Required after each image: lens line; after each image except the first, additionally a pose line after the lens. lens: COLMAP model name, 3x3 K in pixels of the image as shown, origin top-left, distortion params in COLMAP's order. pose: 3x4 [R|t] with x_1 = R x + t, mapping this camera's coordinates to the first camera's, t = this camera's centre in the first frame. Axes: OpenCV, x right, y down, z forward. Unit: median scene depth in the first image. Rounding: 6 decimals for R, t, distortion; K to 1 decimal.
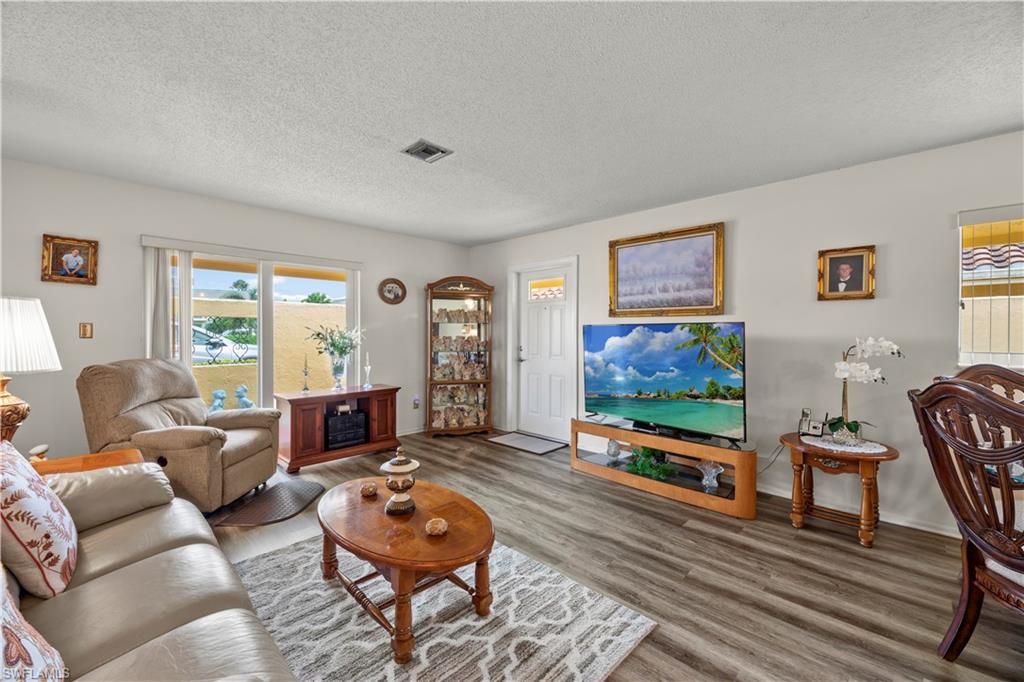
lens RADIAL K [[416.9, 0, 510.9], [0, 416.9, 335.2], [0, 0, 1]] dist [-0.000358, -0.000269]
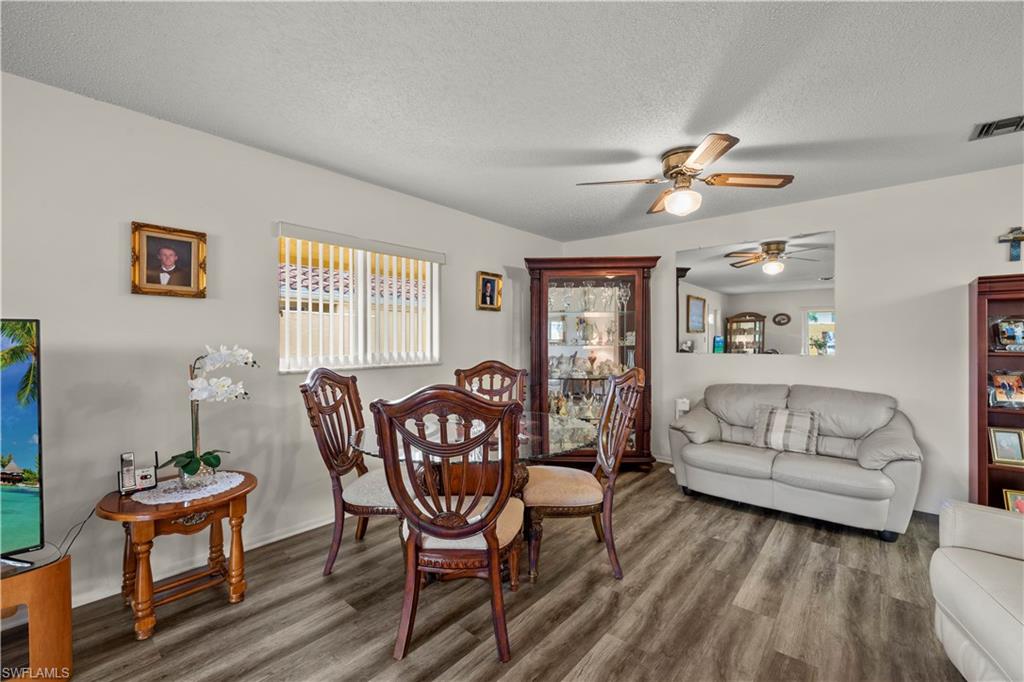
lens RADIAL K [[427.7, 0, 512.0], [0, 427.7, 341.0], [0, 0, 1]] dist [-0.006724, -0.000306]
pose [[-0.064695, -0.006190, 0.997886, -0.008921], [0.006141, 0.999959, 0.006601, -0.004238], [-0.997886, 0.006555, -0.064654, 0.389545]]
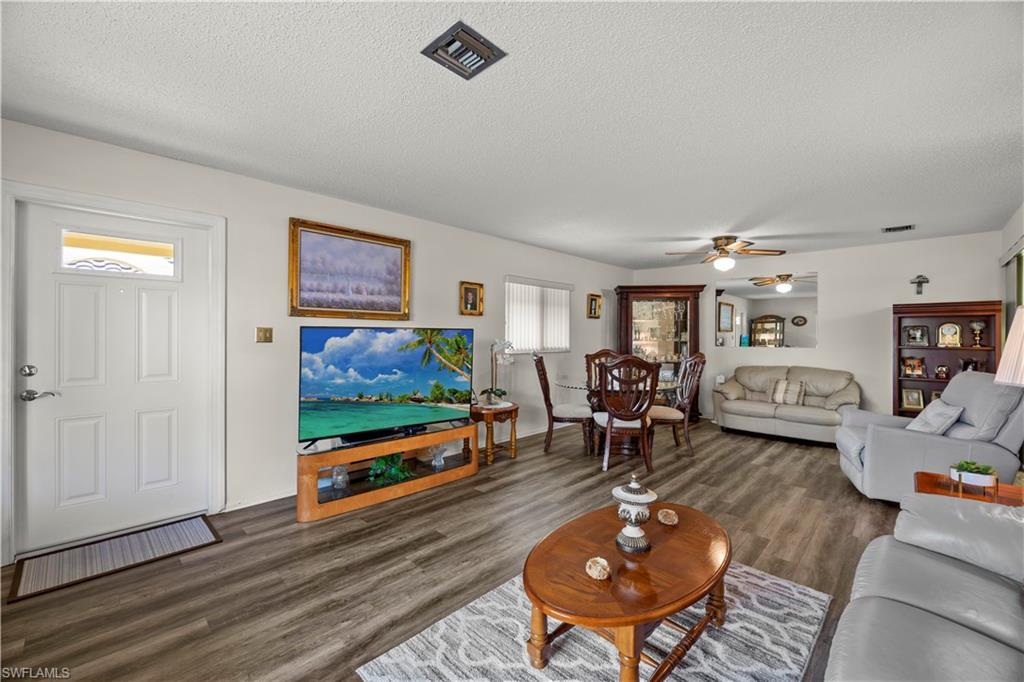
lens RADIAL K [[416.9, 0, 510.9], [0, 416.9, 335.2], [0, 0, 1]] dist [-0.000358, -0.000269]
pose [[-0.003637, -0.002369, 0.999991, -0.695849], [-0.000294, 0.999997, 0.002368, -0.012573], [-0.999993, -0.000285, -0.003638, 0.774258]]
